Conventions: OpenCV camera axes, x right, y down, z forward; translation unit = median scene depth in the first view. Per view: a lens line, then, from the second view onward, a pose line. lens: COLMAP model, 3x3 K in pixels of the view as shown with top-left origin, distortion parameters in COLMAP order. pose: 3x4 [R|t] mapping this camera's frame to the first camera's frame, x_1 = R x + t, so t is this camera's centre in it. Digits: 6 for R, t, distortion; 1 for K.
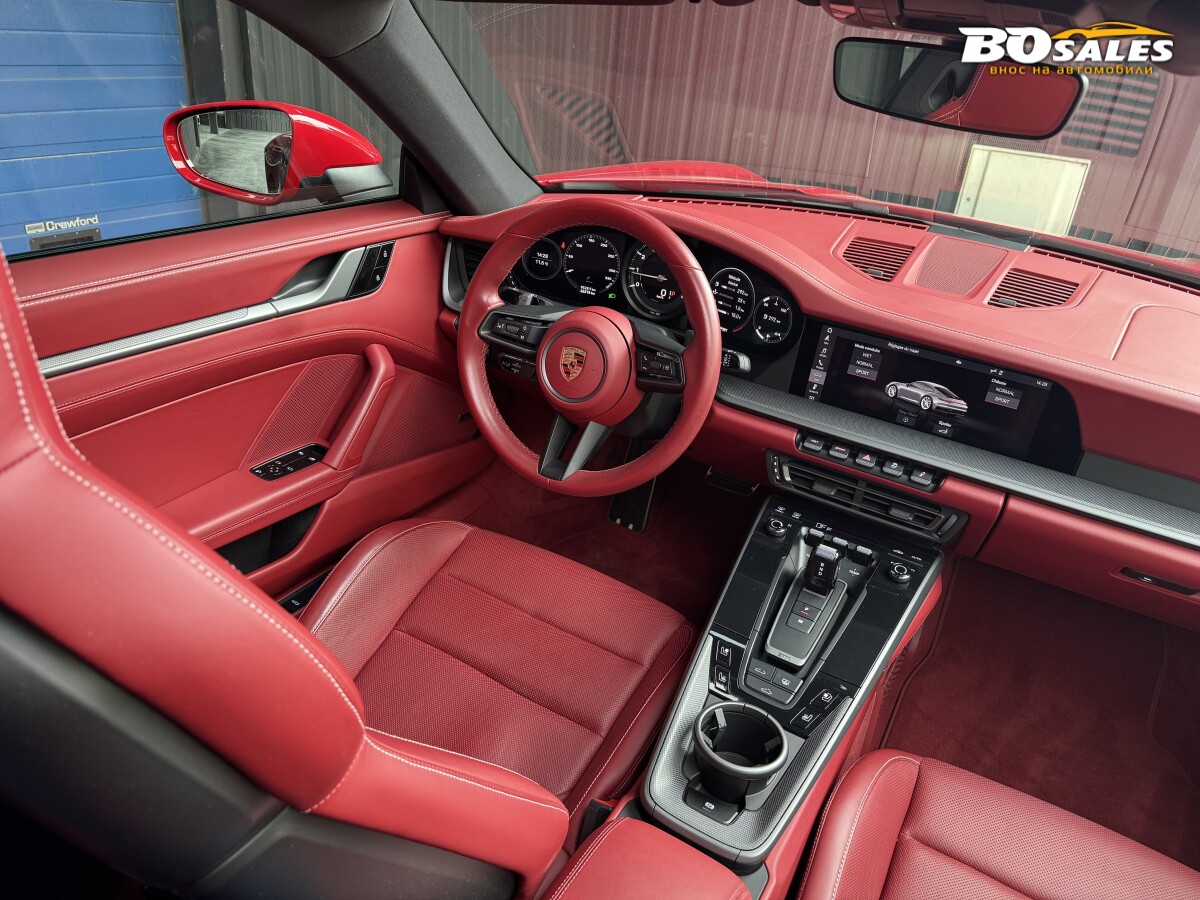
lens RADIAL K [[839.3, 0, 597.8], [0, 839.3, 455.9], [0, 0, 1]] dist [0.038577, -0.048262]
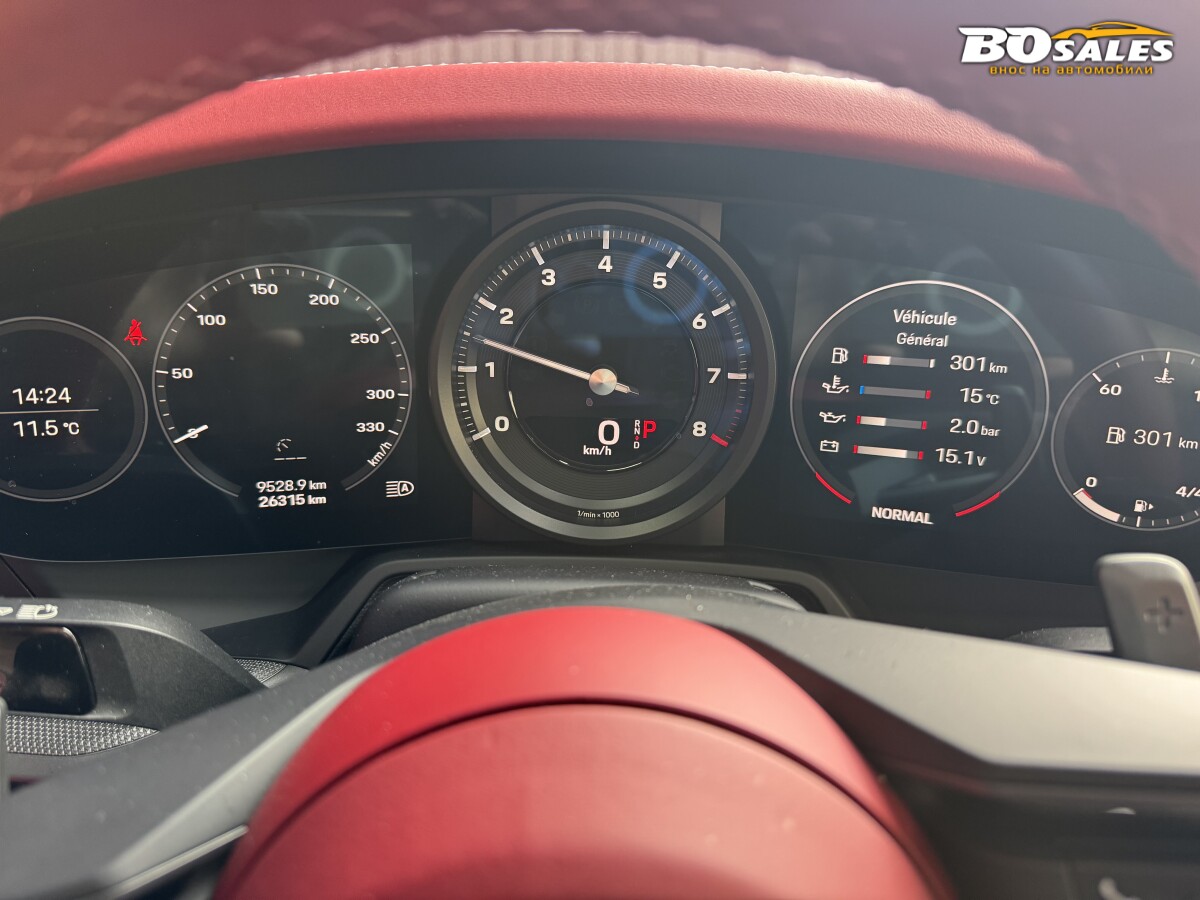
lens RADIAL K [[839.3, 0, 597.8], [0, 839.3, 455.9], [0, 0, 1]] dist [0.038577, -0.048262]
pose [[0.861091, -0.248402, 0.443643, -0.043499], [0.290237, 0.956552, -0.027750, -0.181291], [-0.417474, 0.152657, 0.895774, 0.769864]]
